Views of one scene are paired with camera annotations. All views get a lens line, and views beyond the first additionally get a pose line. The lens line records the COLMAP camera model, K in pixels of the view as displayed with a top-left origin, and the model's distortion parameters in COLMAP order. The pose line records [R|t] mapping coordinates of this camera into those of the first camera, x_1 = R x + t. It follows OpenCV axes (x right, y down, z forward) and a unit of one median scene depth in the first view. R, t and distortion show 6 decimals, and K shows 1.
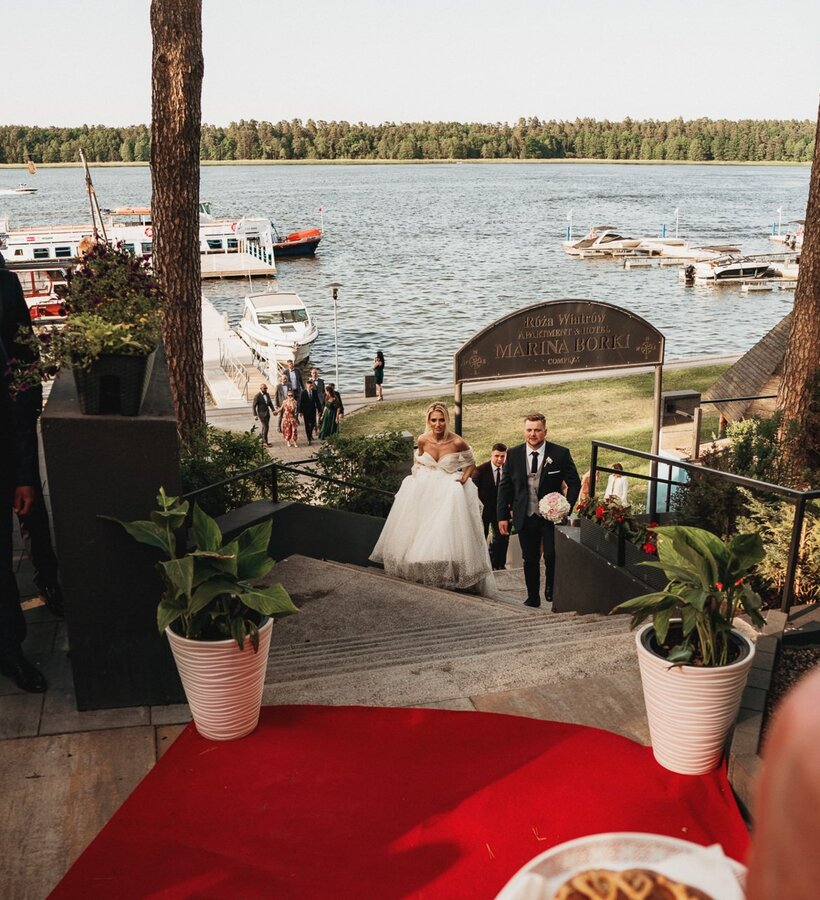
lens RADIAL K [[2062.8, 0, 410.0], [0, 2062.8, 450.0], [0, 0, 1]] dist [0.990022, -11.355523]
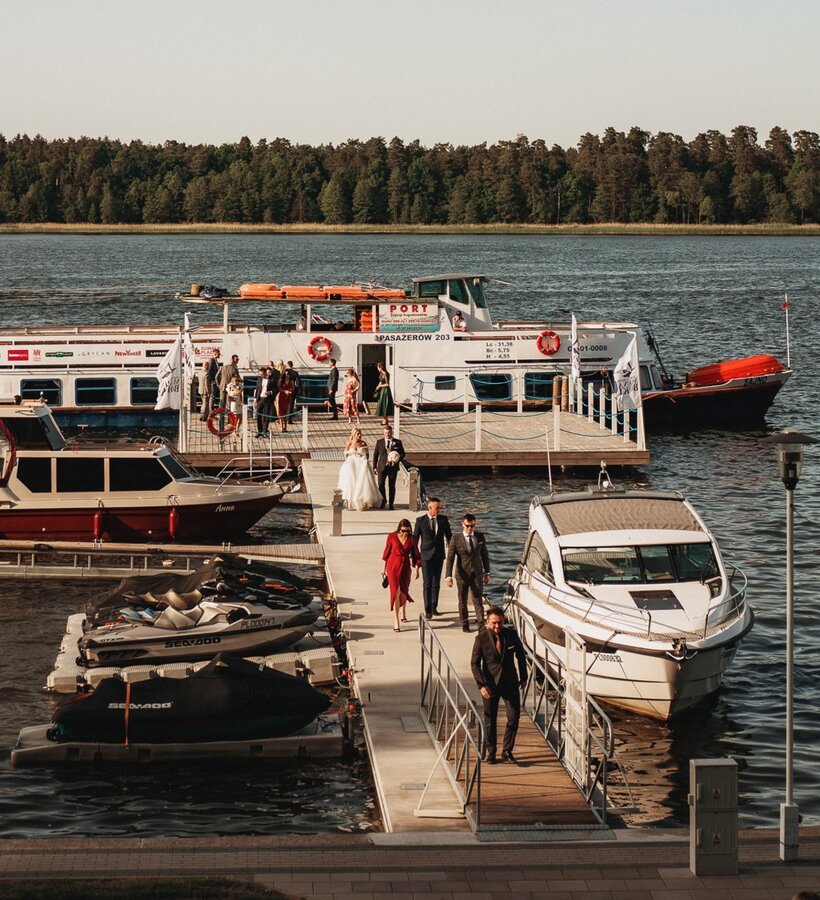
lens RADIAL K [[2062.8, 0, 410.0], [0, 2062.8, 450.0], [0, 0, 1]] dist [0.990022, -11.355523]
pose [[0.966581, 0.019429, -0.255623, -0.010468], [-0.065108, 0.983034, -0.171478, -0.020197], [0.247954, 0.182390, 0.951448, 0.611858]]
